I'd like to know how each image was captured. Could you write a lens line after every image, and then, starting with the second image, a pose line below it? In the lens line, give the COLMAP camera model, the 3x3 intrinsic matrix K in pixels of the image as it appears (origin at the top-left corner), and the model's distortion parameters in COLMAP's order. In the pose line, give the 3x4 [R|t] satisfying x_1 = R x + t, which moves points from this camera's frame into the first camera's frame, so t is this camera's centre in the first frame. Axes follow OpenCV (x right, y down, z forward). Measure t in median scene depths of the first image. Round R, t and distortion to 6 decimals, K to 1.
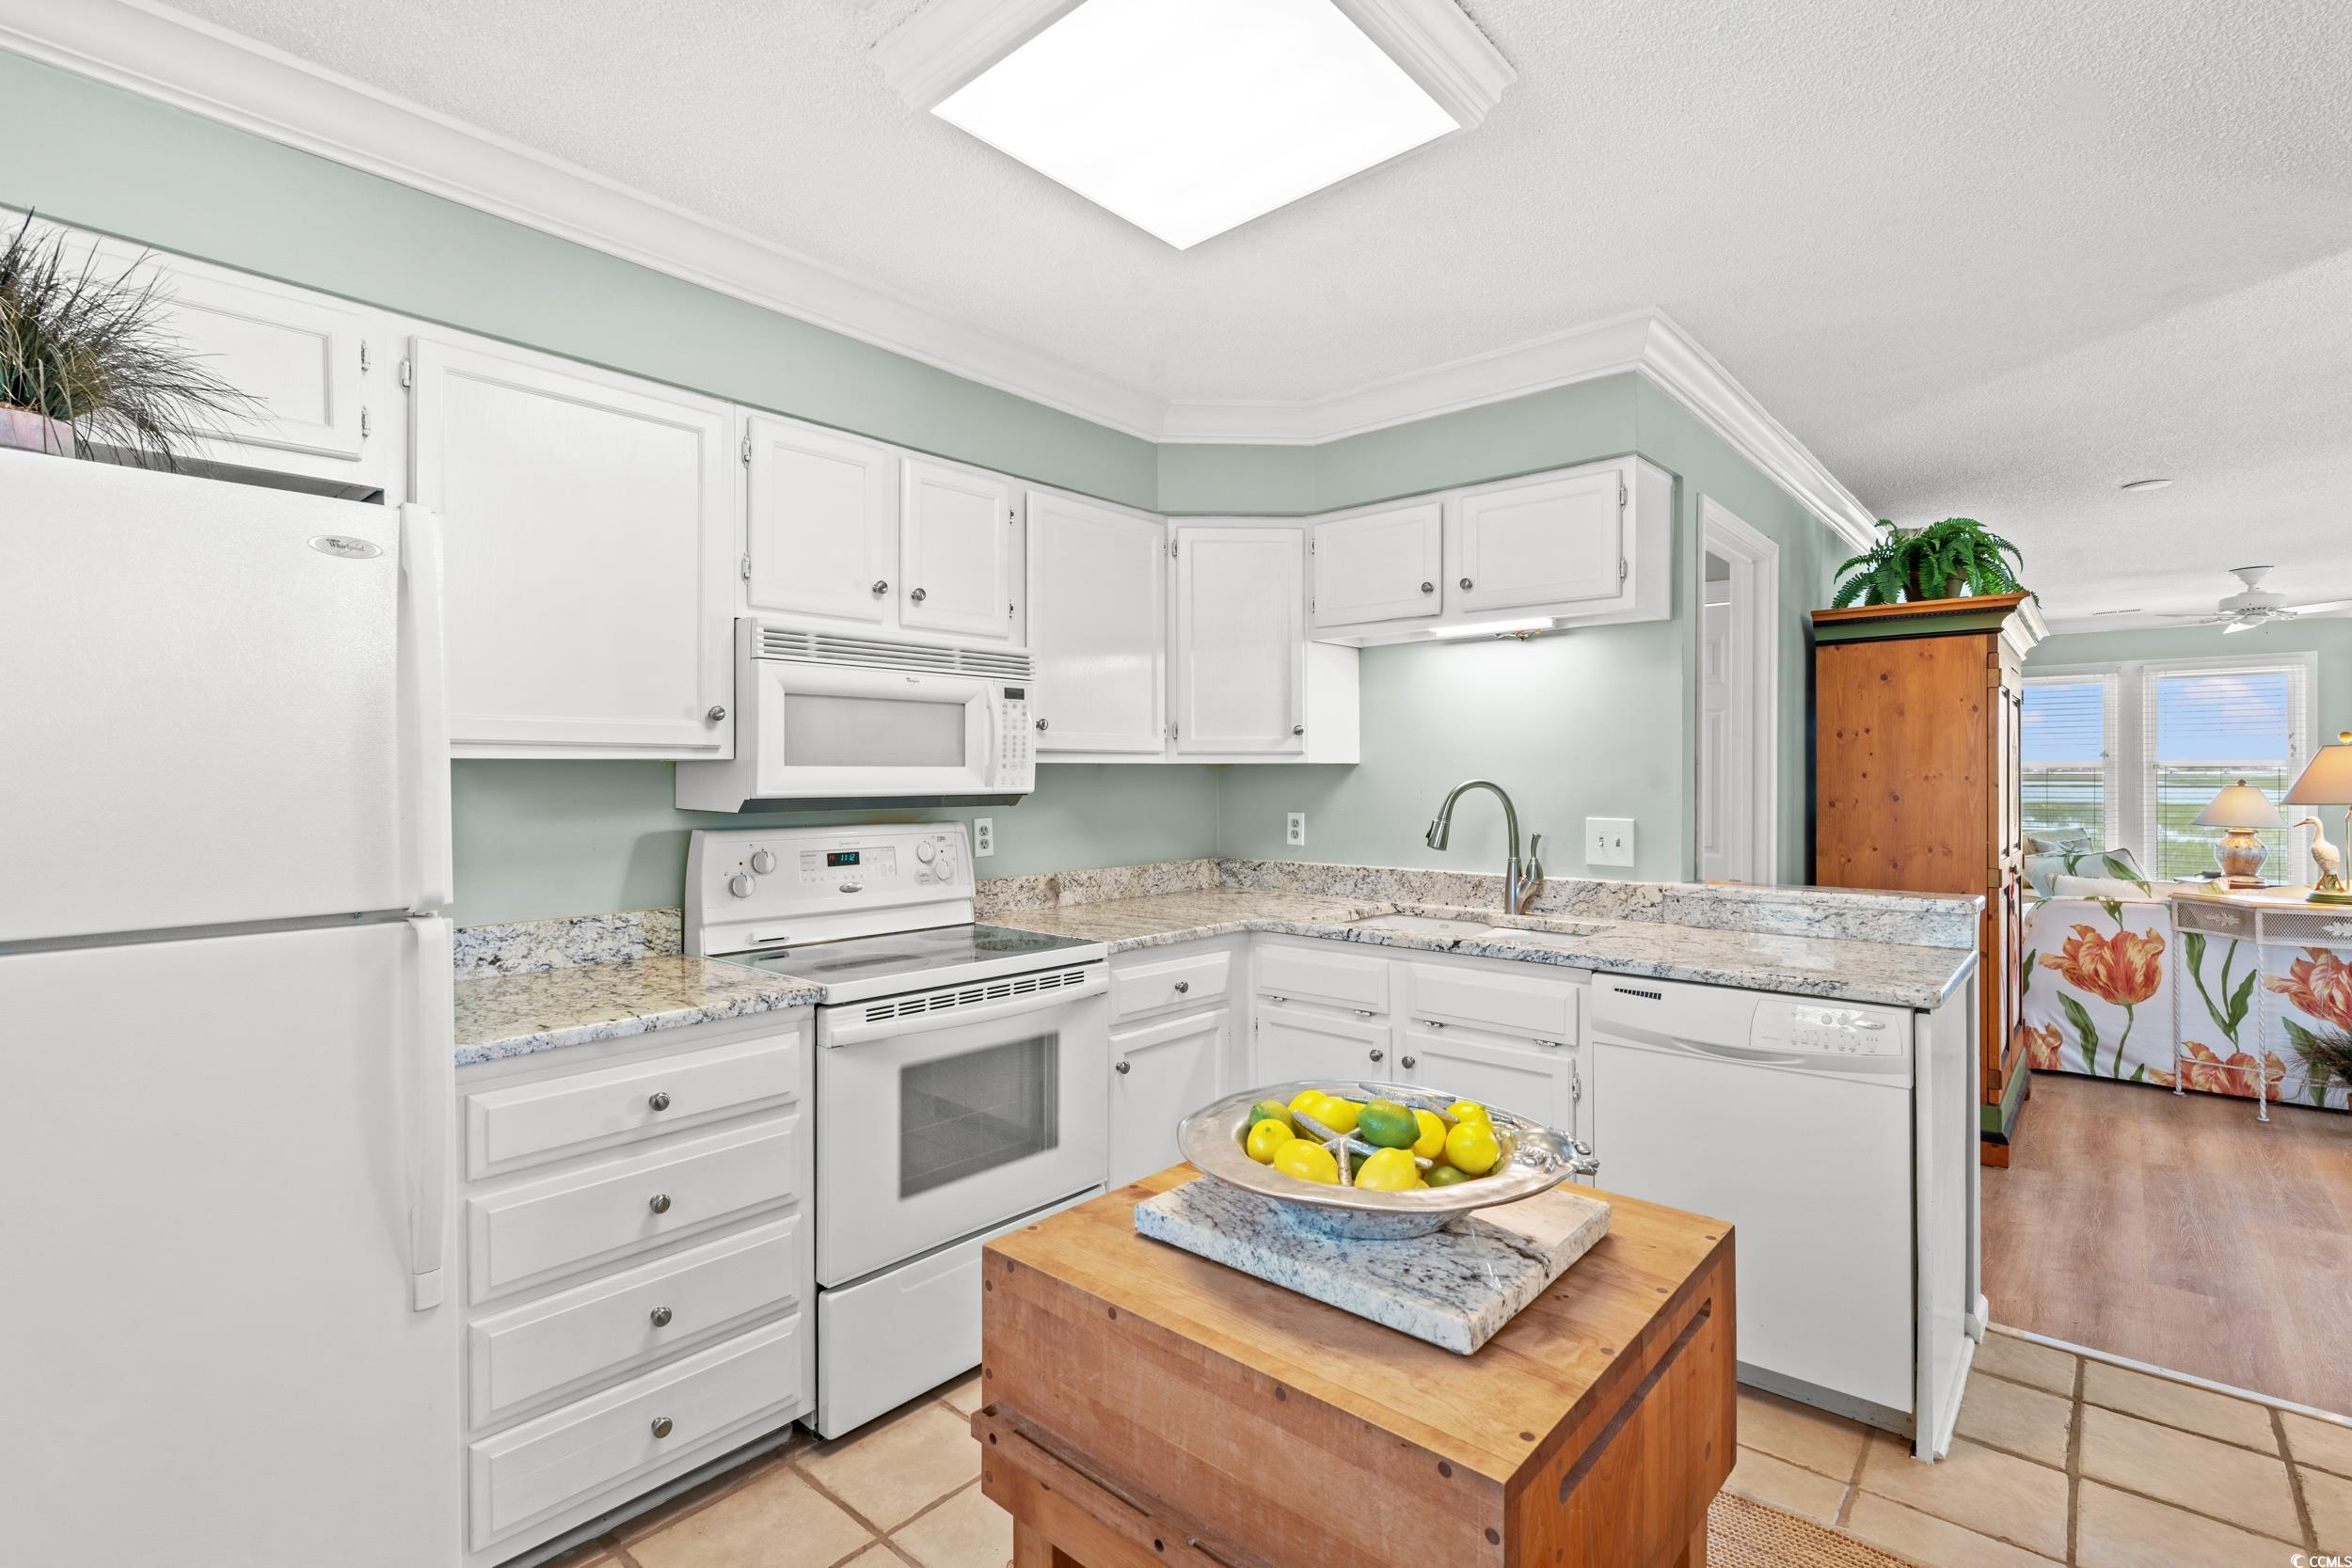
lens RADIAL K [[1079.7, 0, 1180.1], [0, 1079.7, 779.6], [0, 0, 1]] dist [-0.005593, 0.000499]
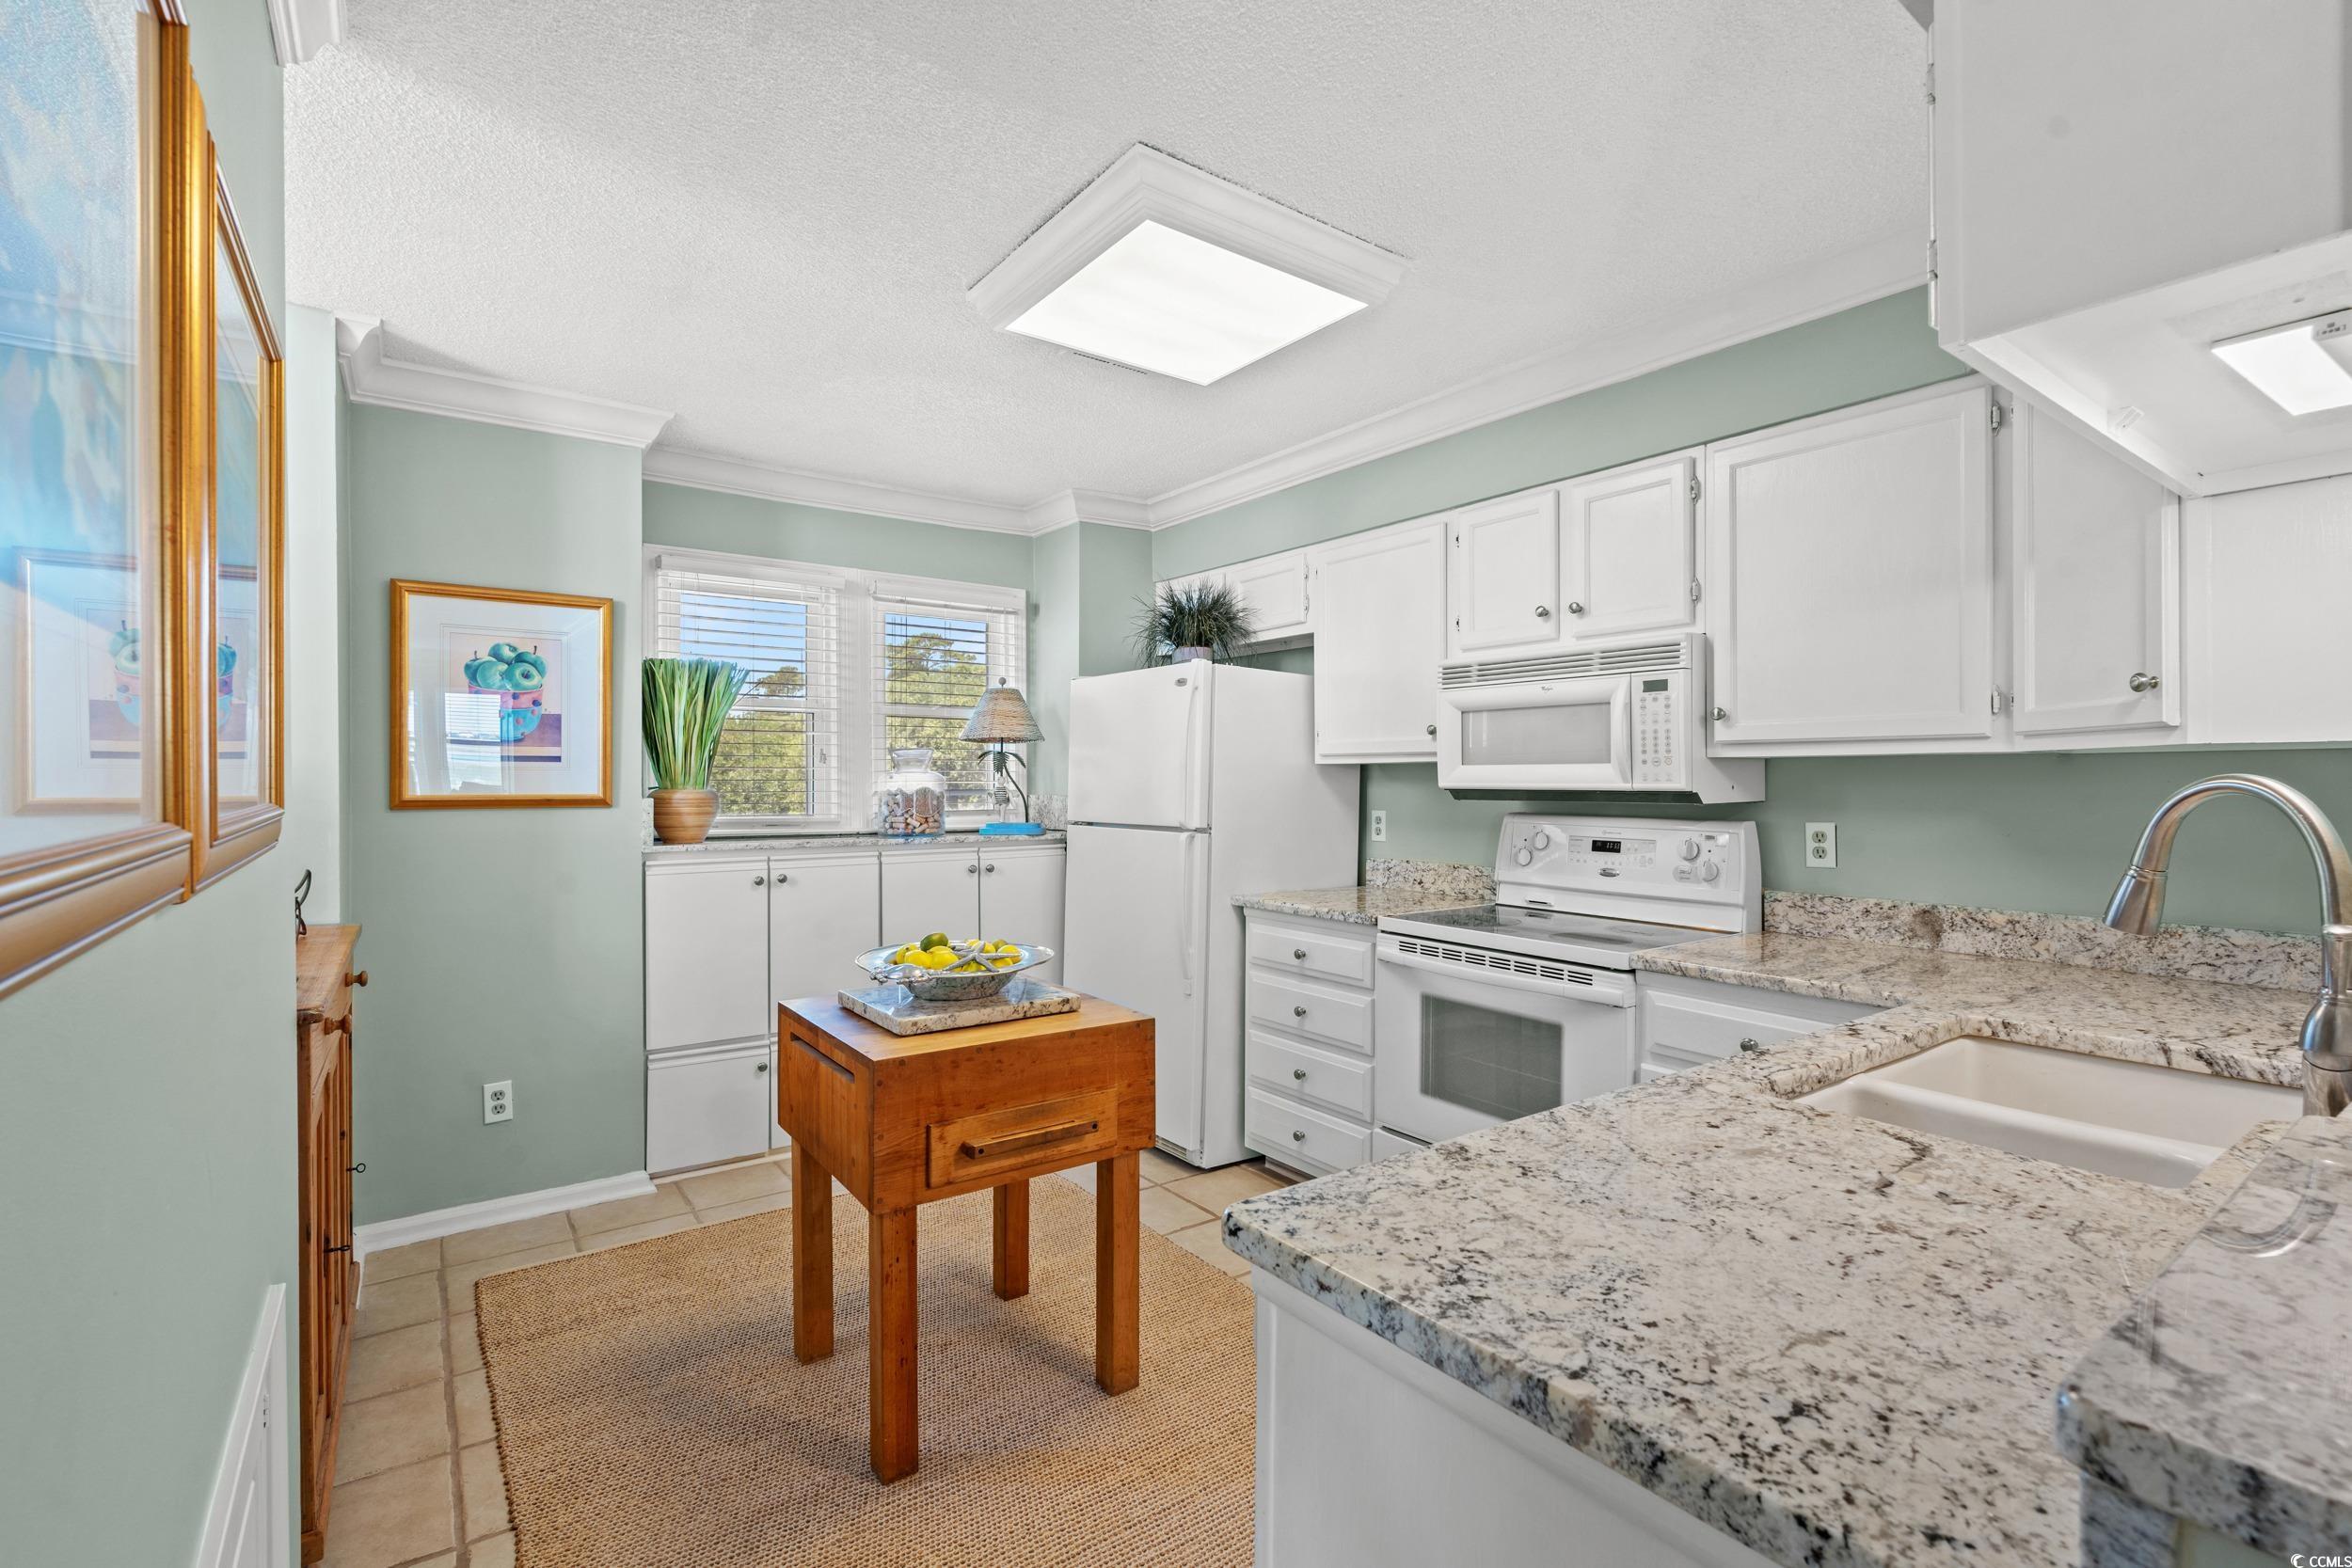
lens RADIAL K [[1079.7, 0, 1181.7], [0, 1079.7, 780.6], [0, 0, 1]] dist [-0.005593, 0.000499]
pose [[-0.217550, 0.003707, -0.976042, 0.887864], [-0.005805, 0.999970, 0.005092, 0.001797], [0.976032, 0.006774, -0.217522, 0.815673]]
